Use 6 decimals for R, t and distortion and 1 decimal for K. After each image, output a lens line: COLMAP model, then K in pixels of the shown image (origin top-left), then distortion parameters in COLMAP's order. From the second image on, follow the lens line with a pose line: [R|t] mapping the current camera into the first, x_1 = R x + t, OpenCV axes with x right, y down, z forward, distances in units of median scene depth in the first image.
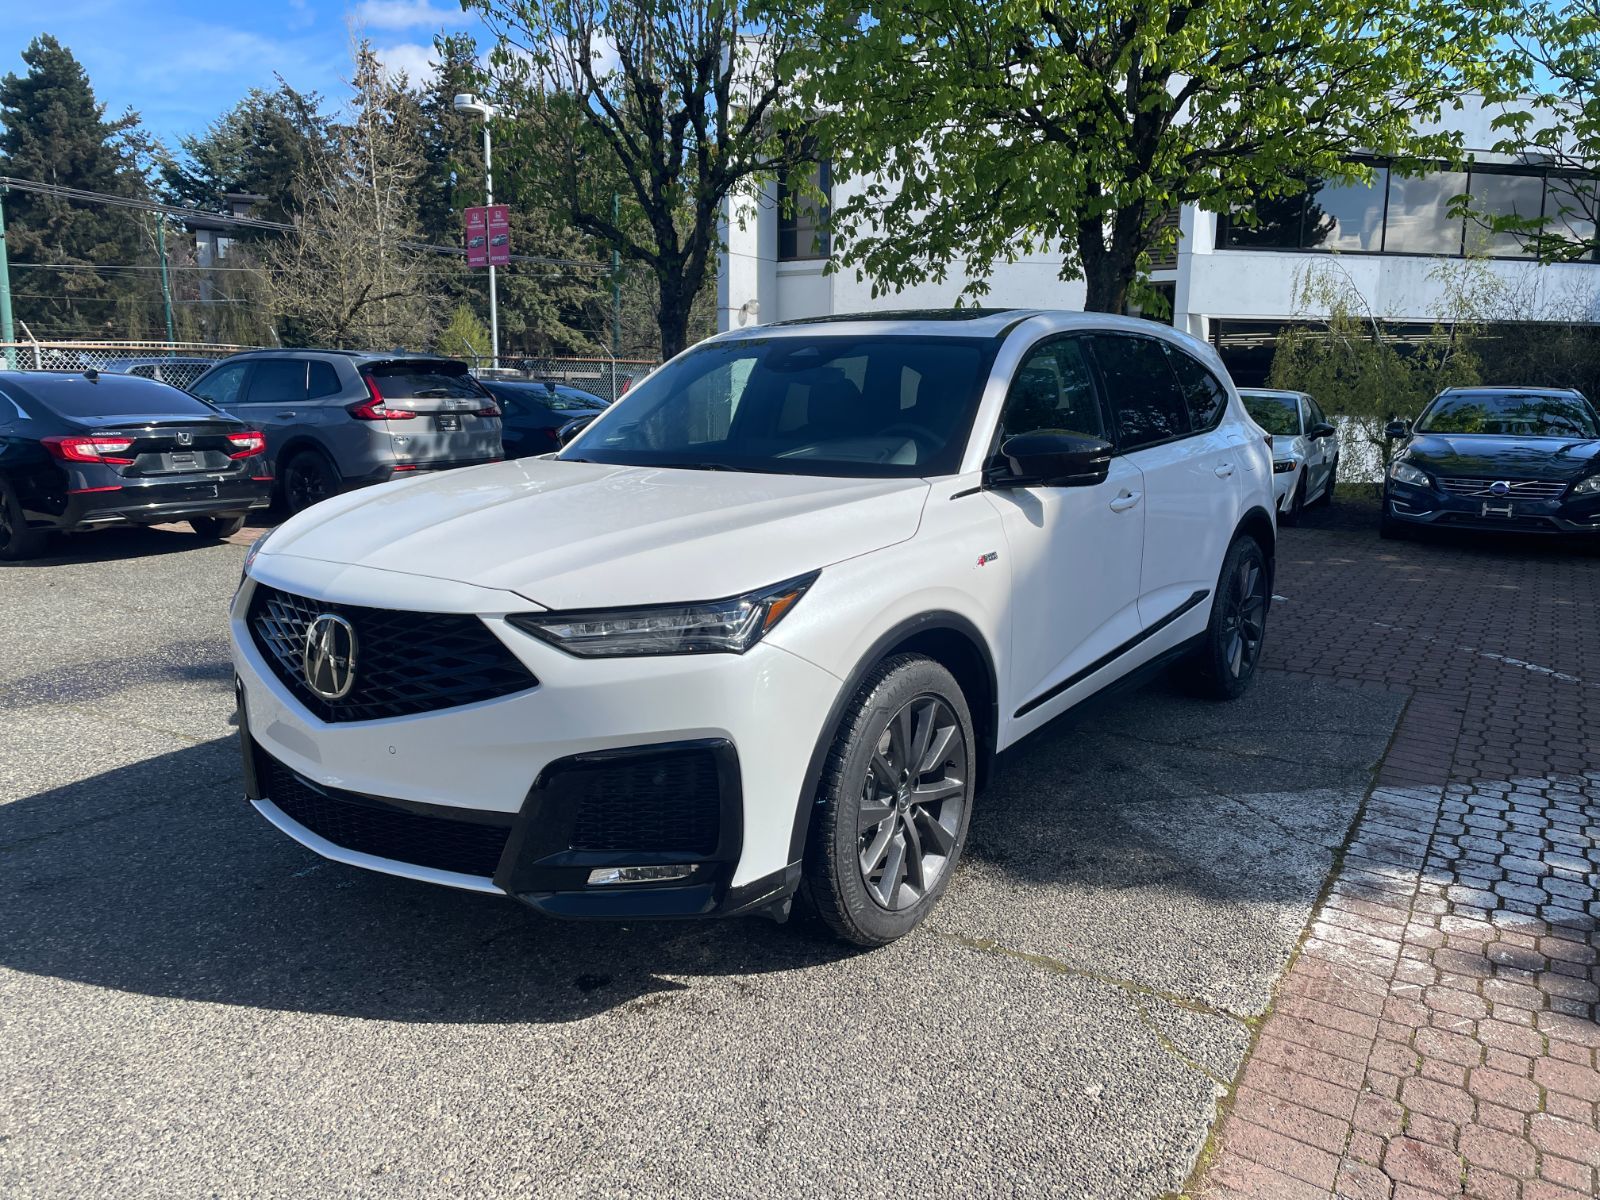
lens RADIAL K [[1192.5, 0, 805.7], [0, 1192.5, 594.9], [0, 0, 1]] dist [0.096763, -0.121300]
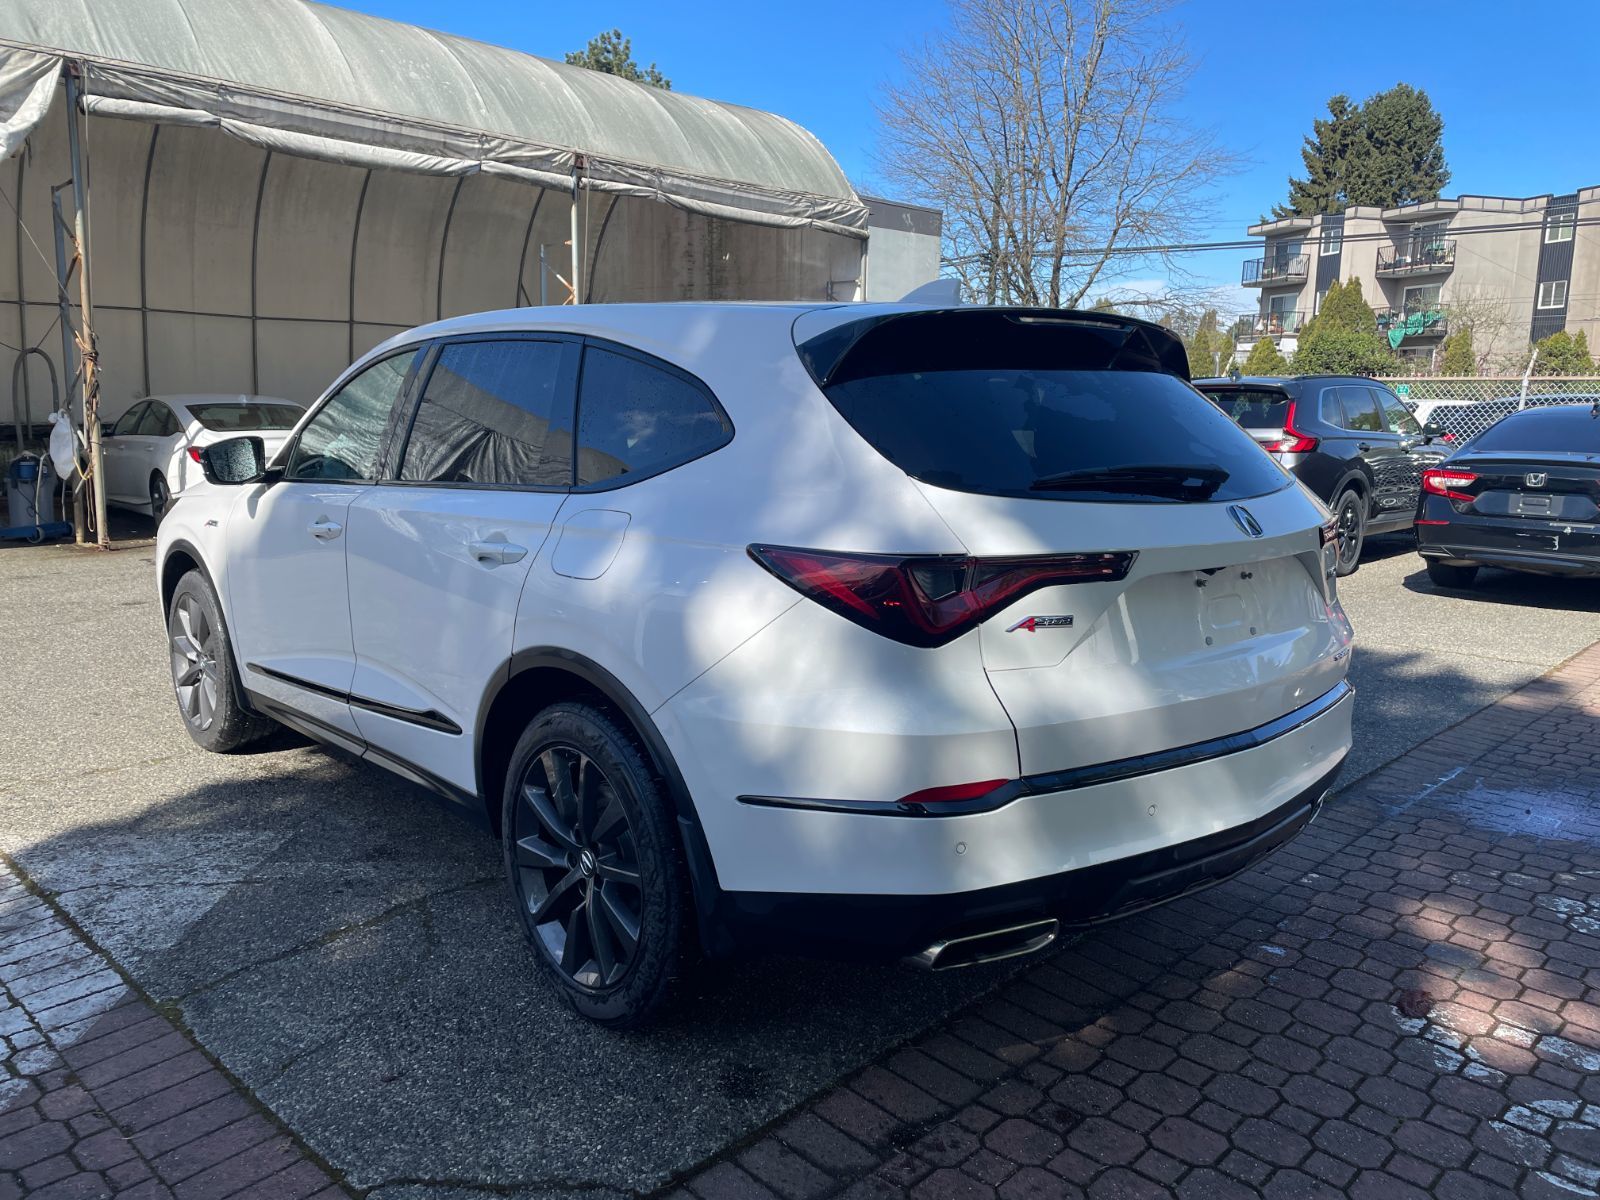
lens RADIAL K [[1192.2, 0, 795.6], [0, 1192.2, 590.1], [0, 0, 1]] dist [0.086712, -0.105108]
pose [[-0.221838, 0.144926, -0.964253, 1.172327], [-0.183017, 0.965129, 0.187163, -0.294594], [0.957754, 0.217994, -0.187578, 1.662784]]
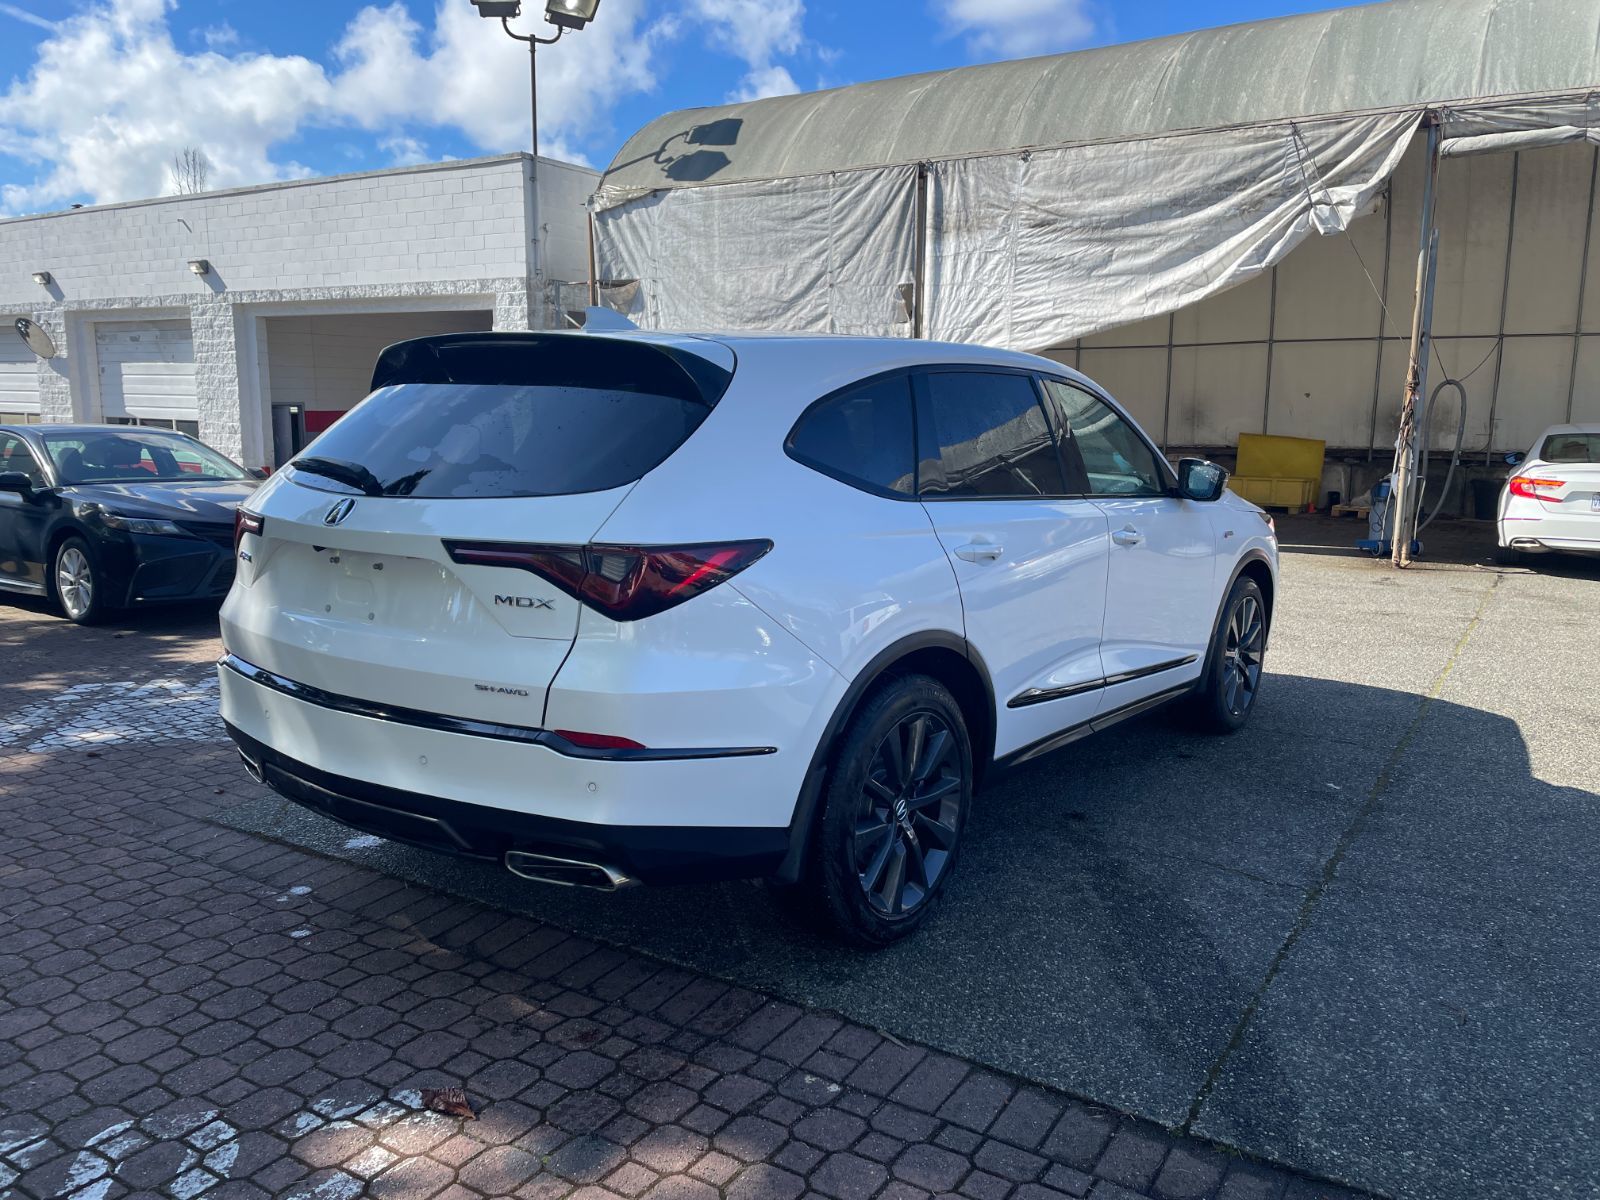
lens RADIAL K [[1183.3, 0, 807.0], [0, 1183.3, 603.0], [0, 0, 1]] dist [0.072688, -0.093454]
pose [[-0.999762, -0.020444, 0.007678, 0.167842], [-0.016757, 0.943612, 0.330630, -0.451989], [-0.014005, 0.330423, -0.943729, 2.494209]]
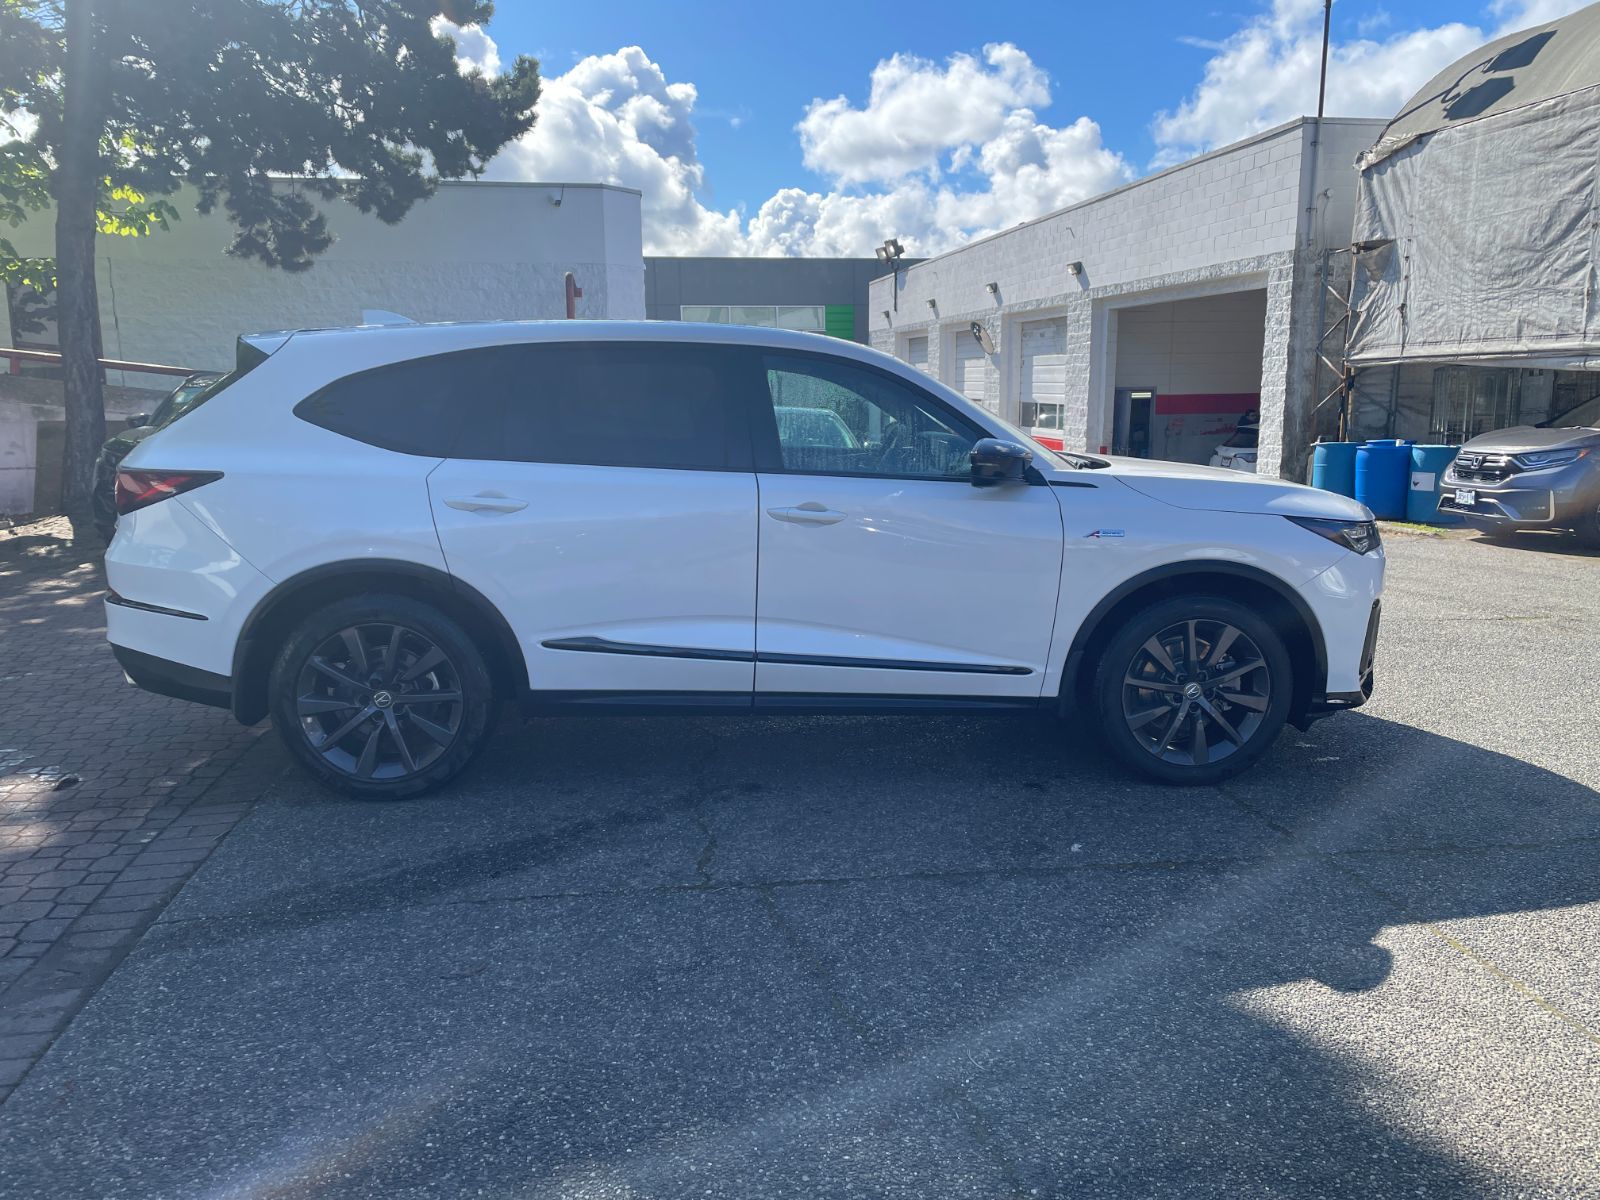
lens RADIAL K [[1183.3, 0, 807.0], [0, 1183.3, 603.0], [0, 0, 1]] dist [0.072688, -0.093454]
pose [[-0.658197, -0.142202, 0.739294, -0.953030], [0.125570, 0.947507, 0.294046, -0.384014], [-0.742300, 0.286374, -0.605790, 2.079272]]
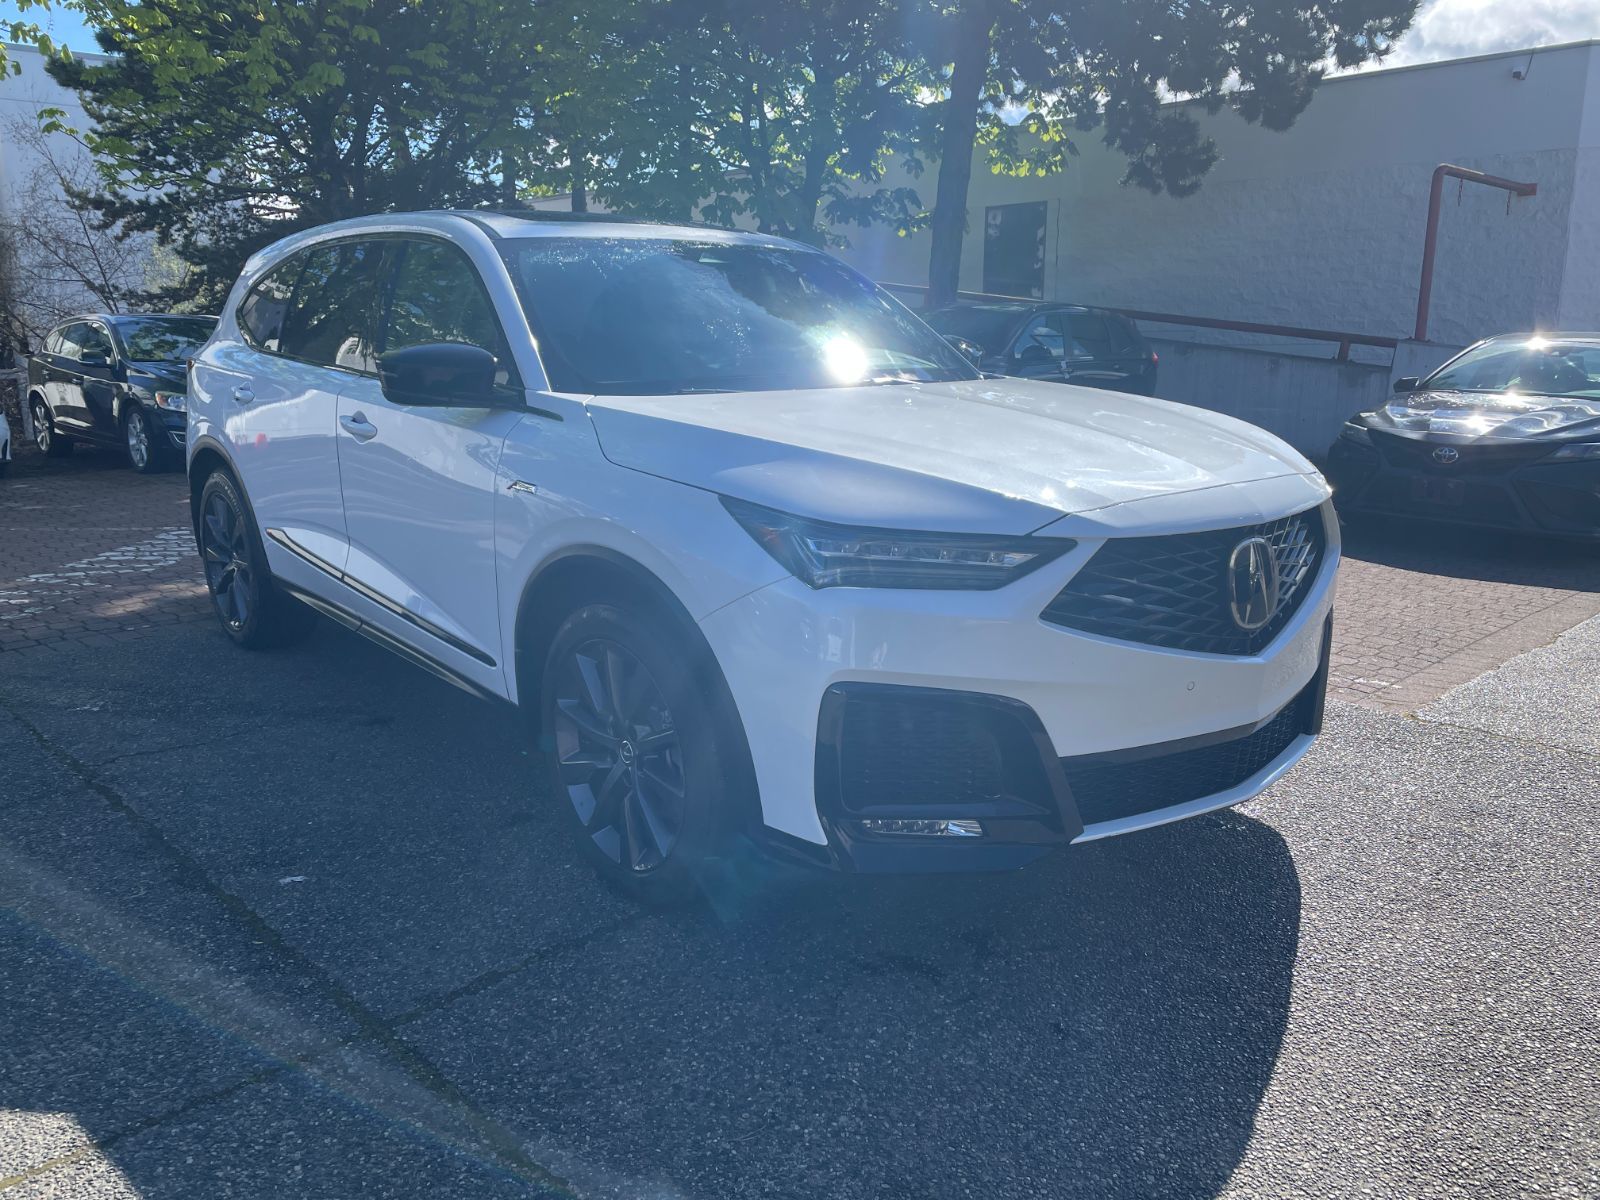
lens RADIAL K [[1192.2, 0, 795.6], [0, 1192.2, 590.1], [0, 0, 1]] dist [0.086712, -0.105108]
pose [[0.229104, -0.217426, 0.948808, -0.993418], [0.170396, 0.968642, 0.180826, -0.124921], [-0.958372, 0.120245, 0.258968, 0.800637]]
